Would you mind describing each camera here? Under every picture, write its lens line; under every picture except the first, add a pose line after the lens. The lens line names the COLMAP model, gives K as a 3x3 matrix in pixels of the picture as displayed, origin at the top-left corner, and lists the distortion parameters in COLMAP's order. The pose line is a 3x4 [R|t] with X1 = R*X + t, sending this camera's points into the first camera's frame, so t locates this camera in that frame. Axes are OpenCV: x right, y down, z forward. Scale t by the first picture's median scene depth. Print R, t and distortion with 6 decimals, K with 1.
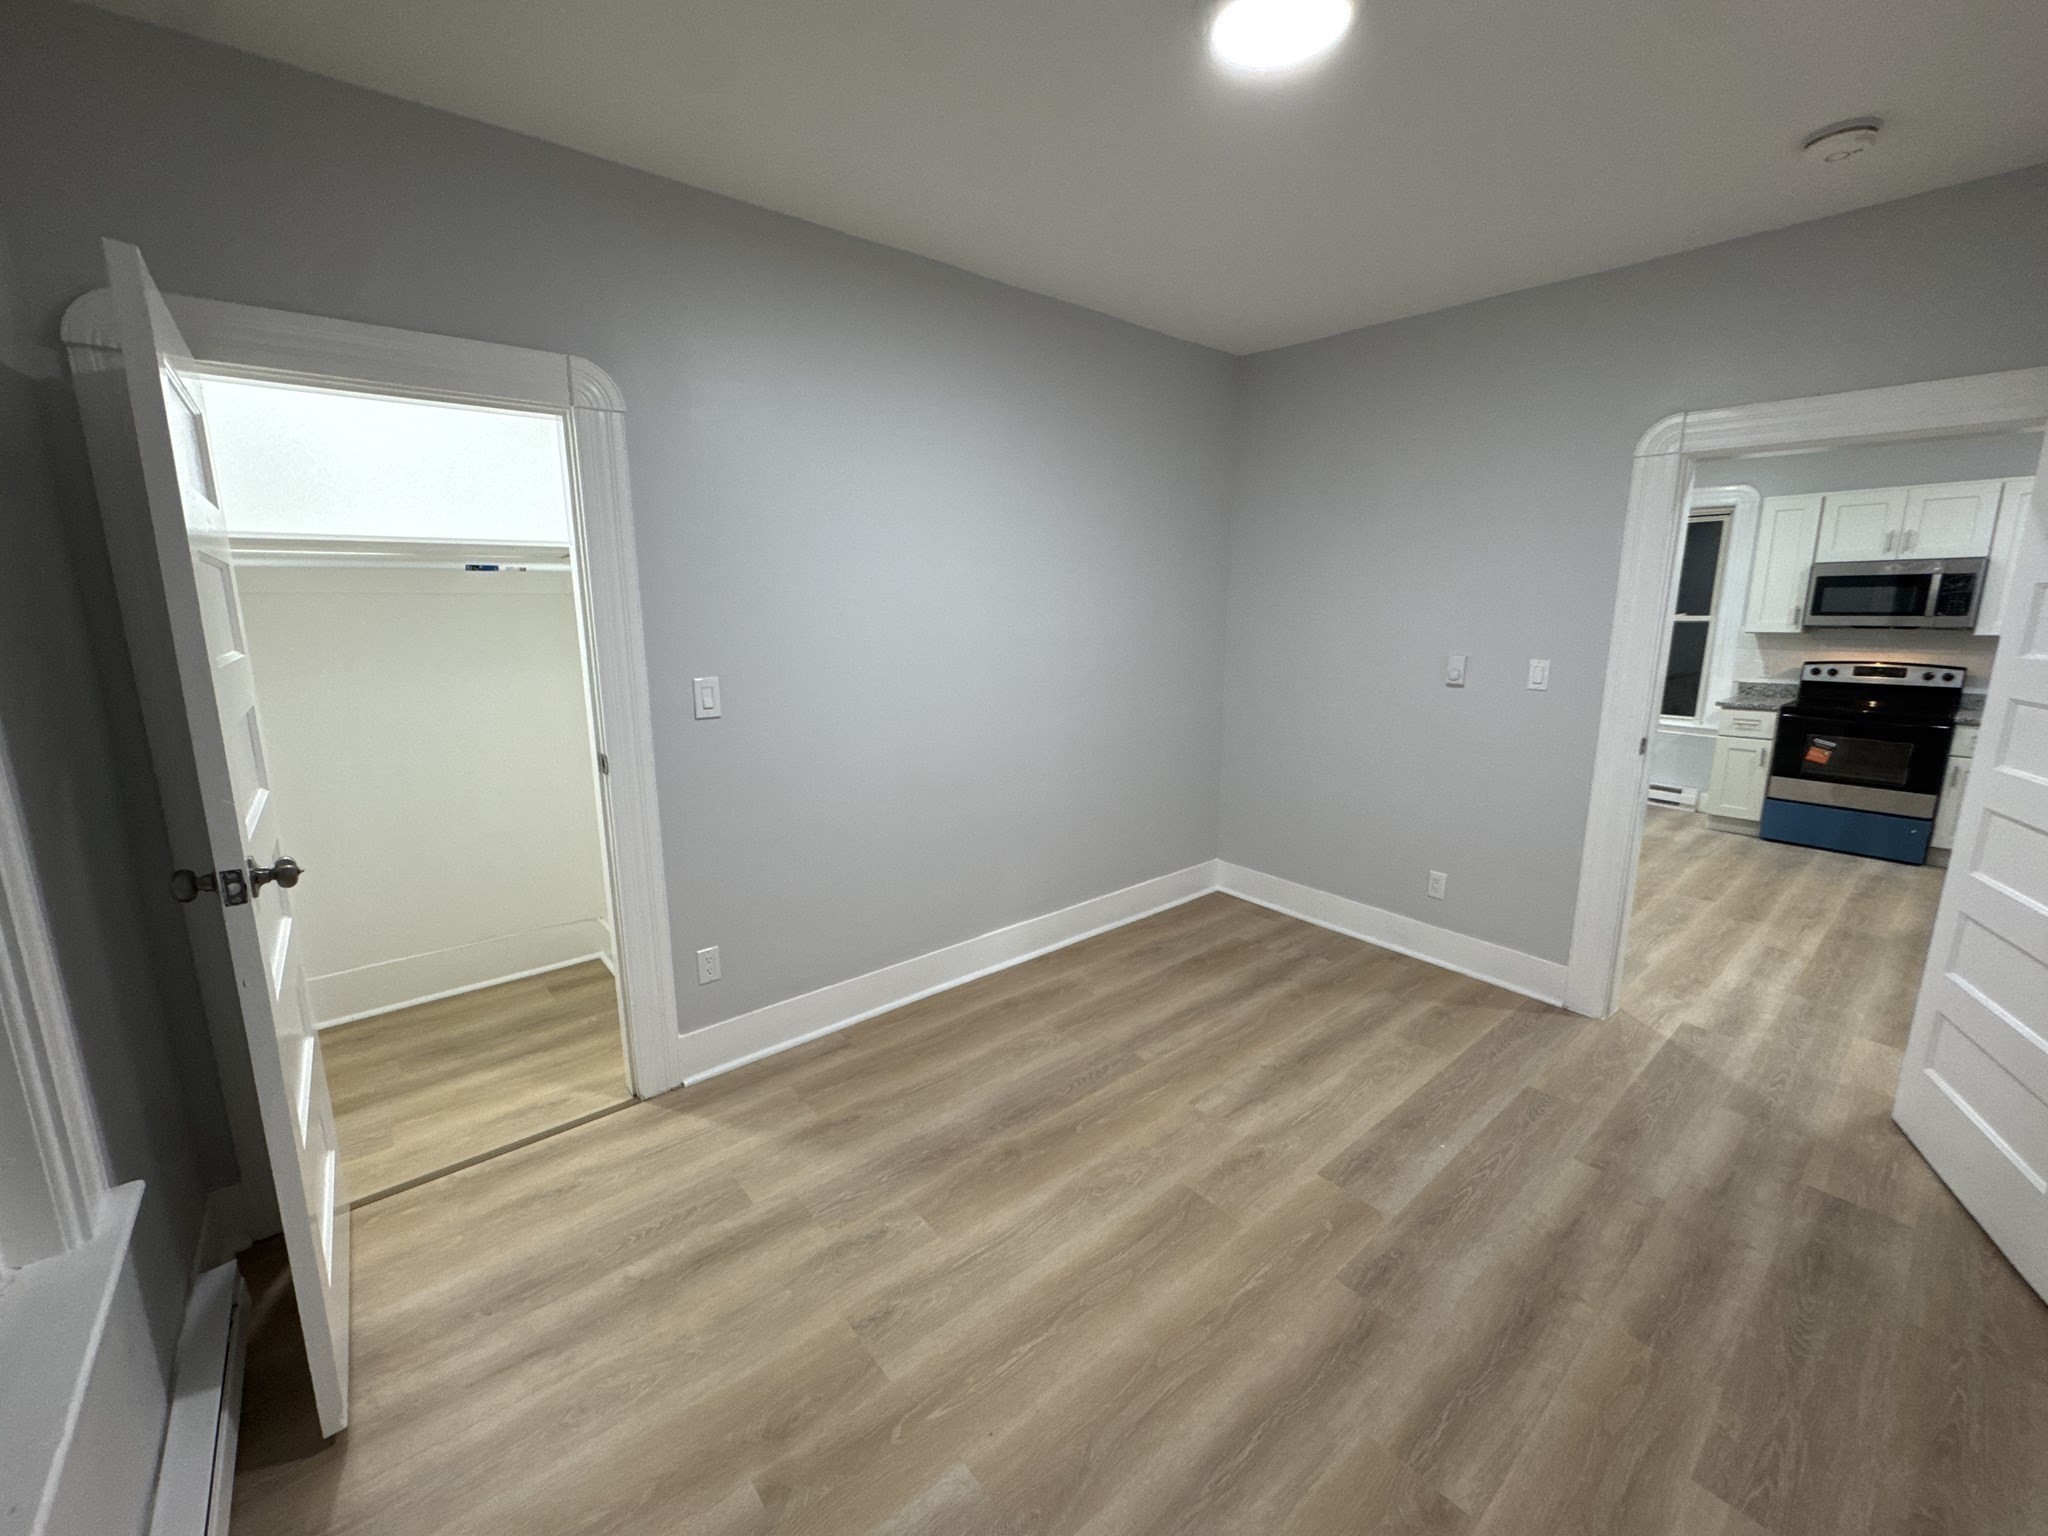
lens RADIAL K [[823.2, 0, 1031.9], [0, 823.2, 763.3], [0, 0, 1]] dist [0.000054, -0.000970]
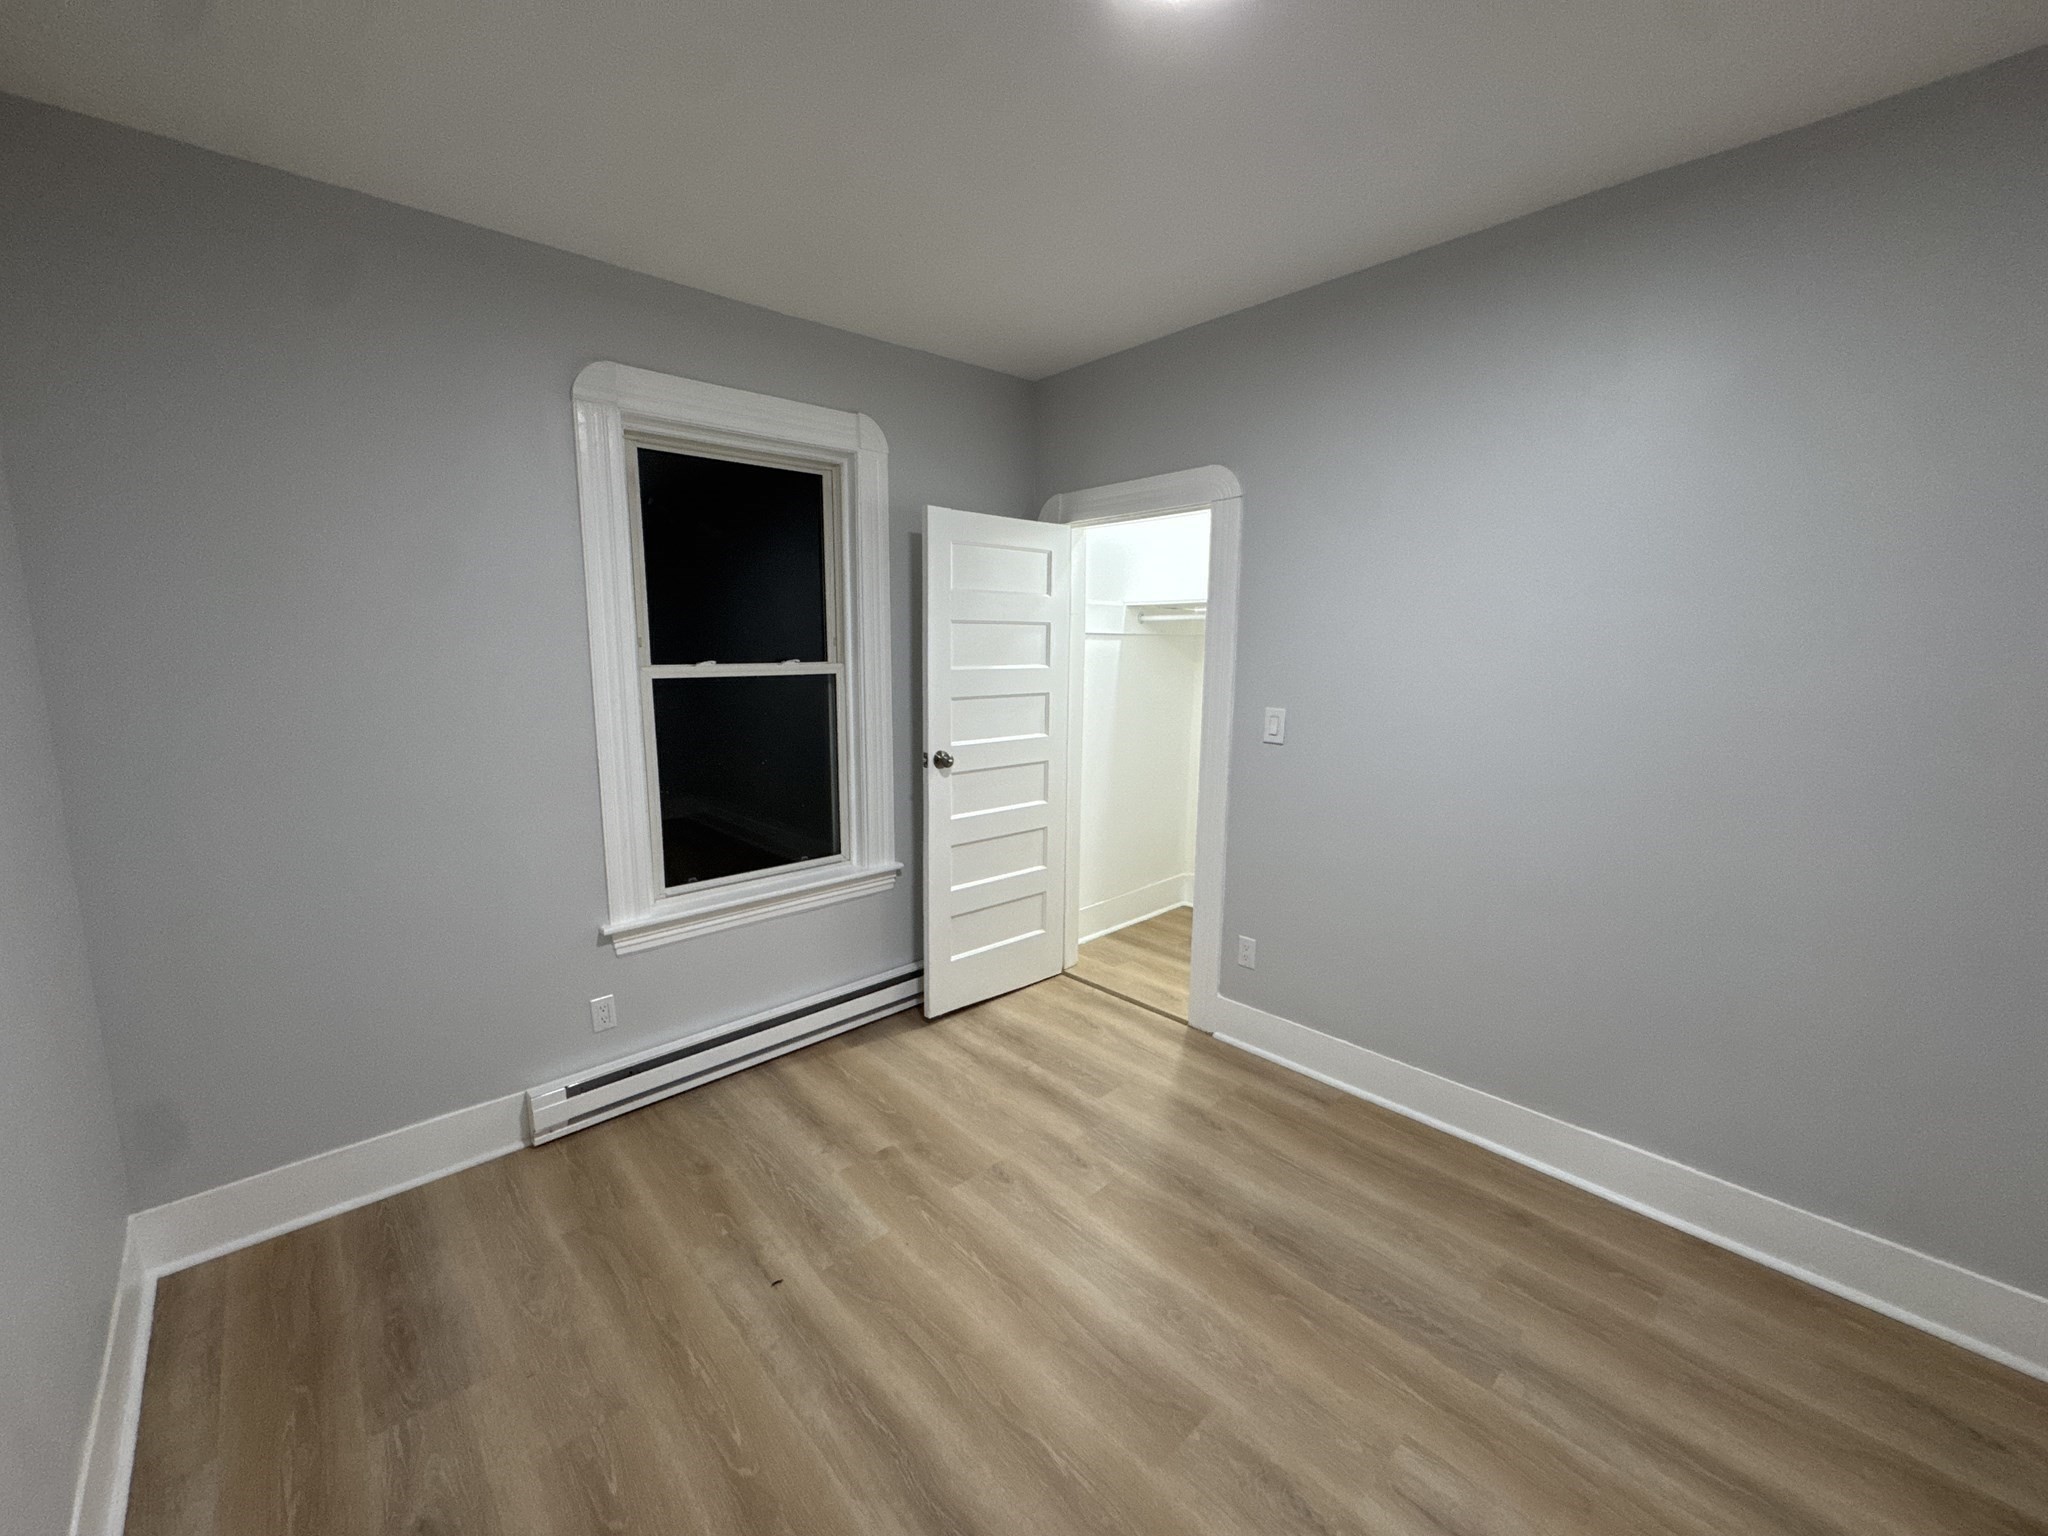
lens RADIAL K [[823.2, 0, 1017.7], [0, 823.2, 773.4], [0, 0, 1]] dist [0.000054, -0.000970]
pose [[0.031547, 0.163936, -0.985966, 0.835552], [-0.191531, 0.969168, 0.155014, -0.141196], [0.980979, 0.183953, 0.061973, 0.667645]]
